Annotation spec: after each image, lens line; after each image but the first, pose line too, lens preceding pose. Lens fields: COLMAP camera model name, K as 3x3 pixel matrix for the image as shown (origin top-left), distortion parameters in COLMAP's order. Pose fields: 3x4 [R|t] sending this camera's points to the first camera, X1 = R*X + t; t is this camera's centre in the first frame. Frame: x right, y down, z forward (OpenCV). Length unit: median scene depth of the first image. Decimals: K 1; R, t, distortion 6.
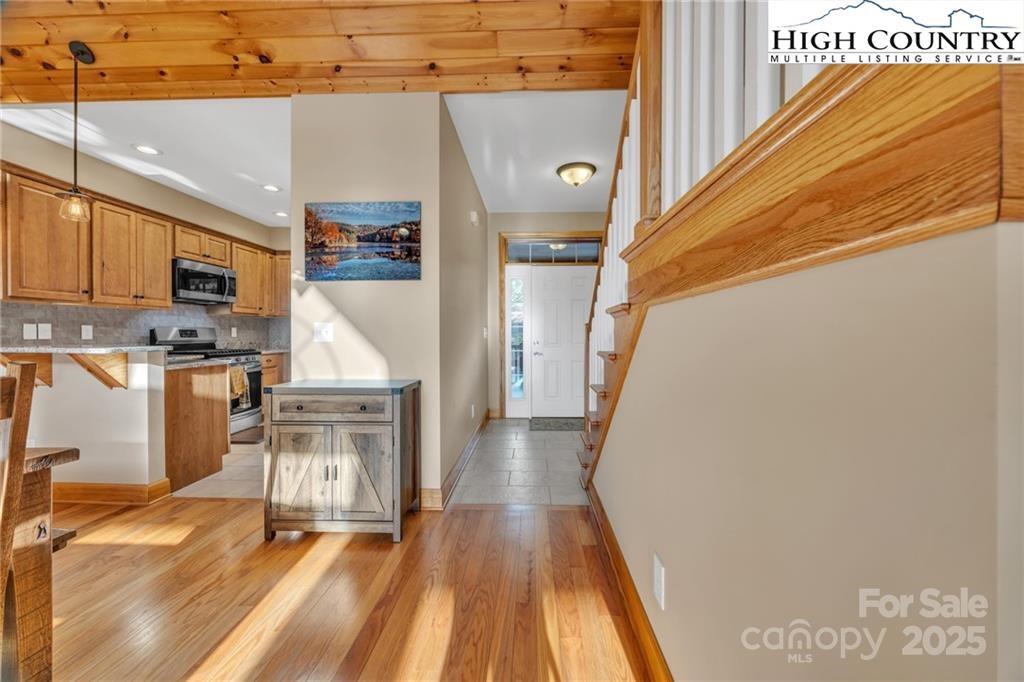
lens RADIAL K [[402.7, 0, 527.2], [0, 402.7, 335.1], [0, 0, 1]] dist [-0.005064, 0.002351]
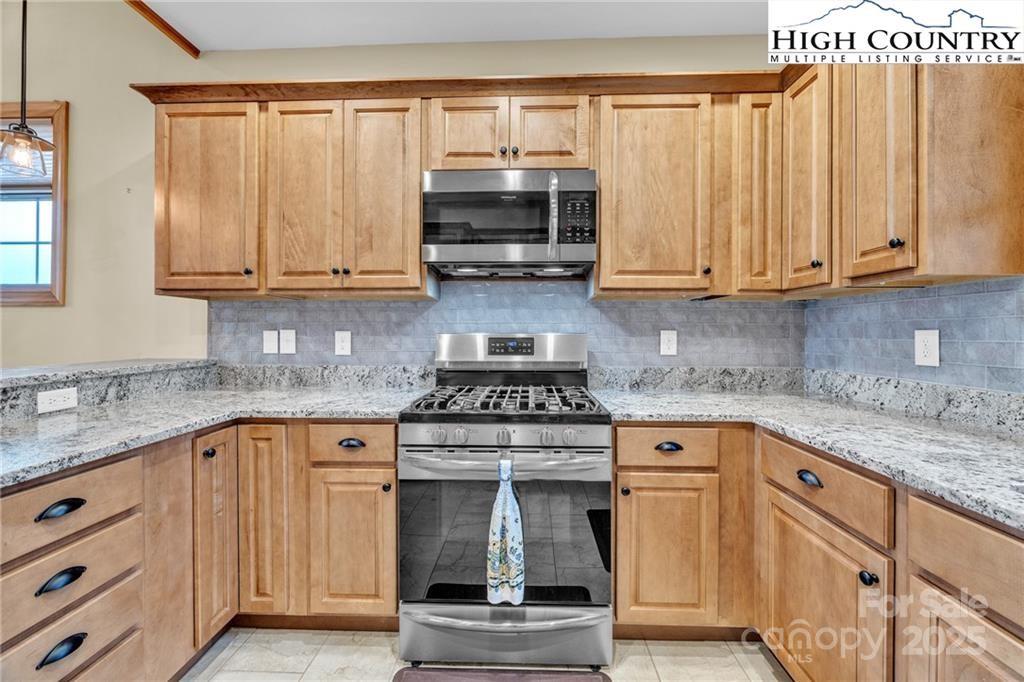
lens RADIAL K [[395.4, 0, 519.4], [0, 395.4, 333.1], [0, 0, 1]] dist [-0.002788, 0.000184]
pose [[0.008222, -0.000768, -0.999966, -0.699344], [-0.002590, 0.999996, -0.000790, -0.030906], [0.999963, 0.002597, 0.008220, 1.720554]]
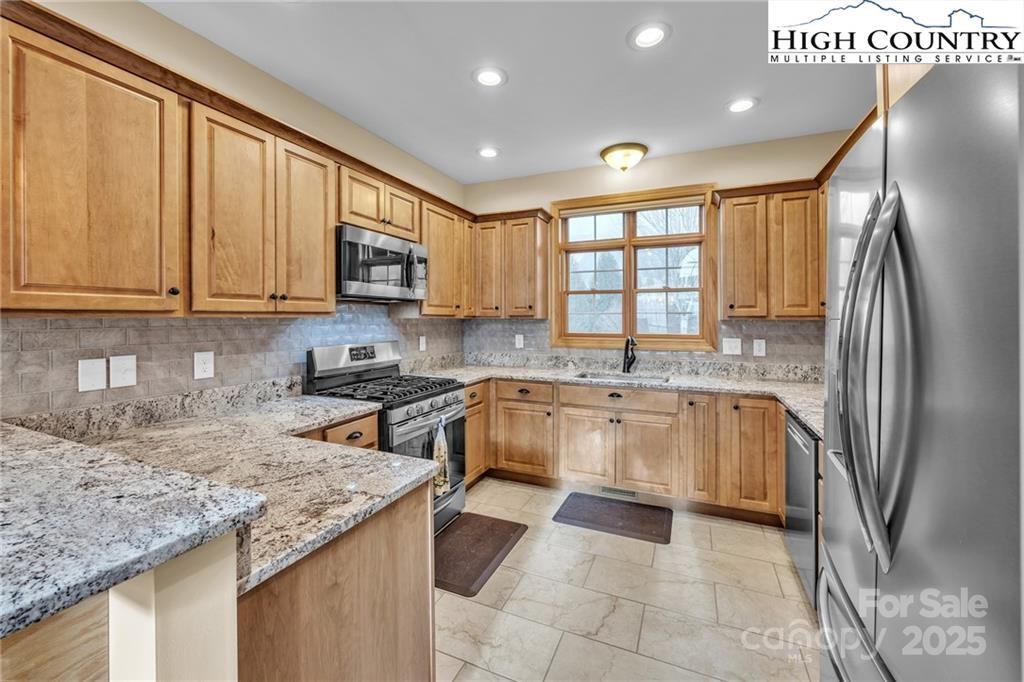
lens RADIAL K [[402.7, 0, 516.6], [0, 402.7, 314.7], [0, 0, 1]] dist [-0.005064, 0.002351]
pose [[0.930404, -0.004081, -0.366512, -0.696257], [0.000424, 0.999949, -0.010058, -0.095276], [0.366534, 0.009203, 0.930359, 0.894201]]
